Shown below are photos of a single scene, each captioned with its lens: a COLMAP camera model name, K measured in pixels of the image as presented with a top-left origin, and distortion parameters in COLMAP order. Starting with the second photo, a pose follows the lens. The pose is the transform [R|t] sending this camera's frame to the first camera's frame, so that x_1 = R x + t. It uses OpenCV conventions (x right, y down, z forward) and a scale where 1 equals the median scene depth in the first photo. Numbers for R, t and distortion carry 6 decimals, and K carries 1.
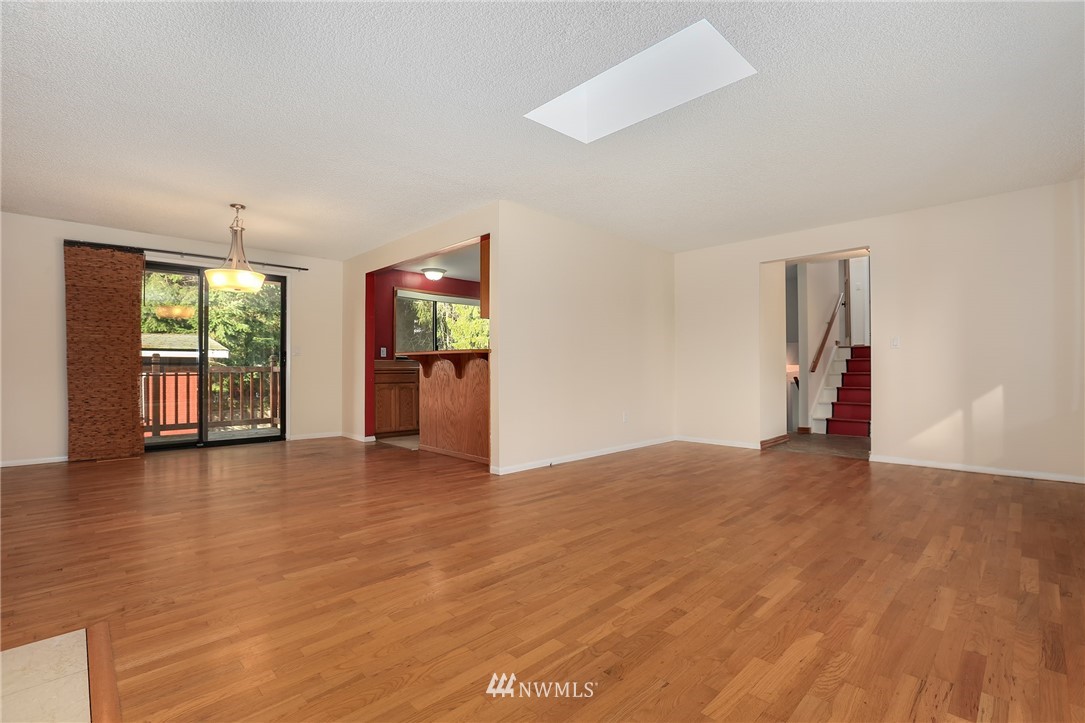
lens RADIAL K [[494.4, 0, 538.1], [0, 494.4, 366.2], [0, 0, 1]] dist [-0.039042, 0.008336]
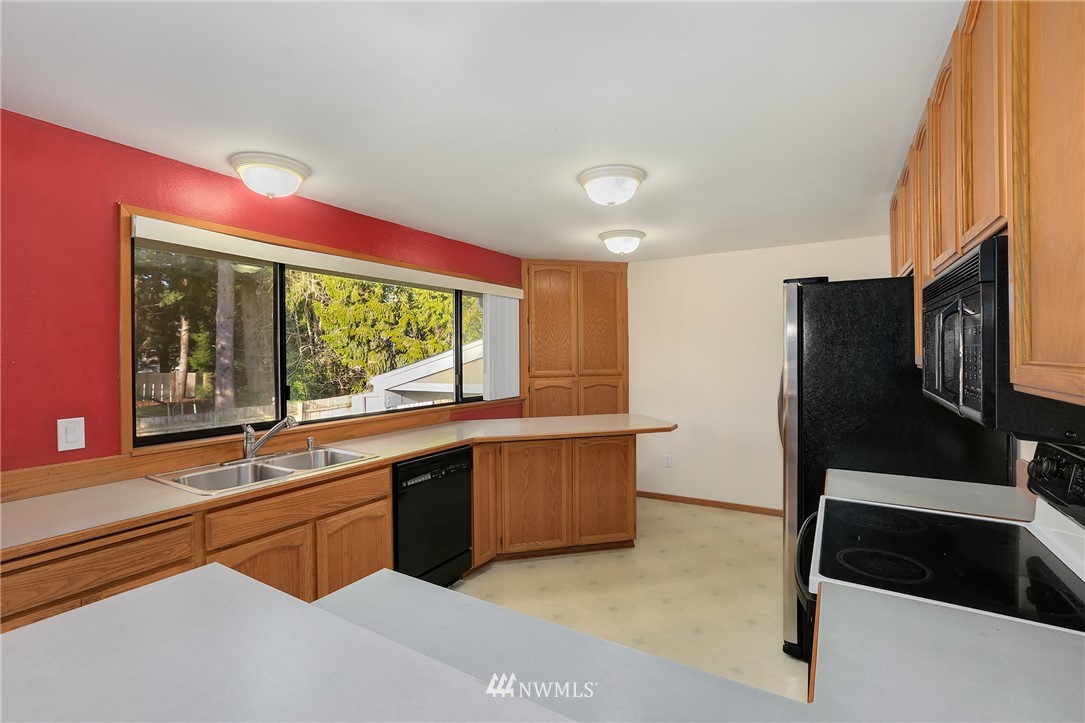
lens RADIAL K [[494.4, 0, 538.1], [0, 494.4, 366.2], [0, 0, 1]] dist [-0.039042, 0.008336]
pose [[0.970292, -0.010989, 0.241687, -0.161762], [0.003523, 0.999504, 0.031305, -0.097376], [-0.241911, -0.029524, 0.969849, 0.885446]]
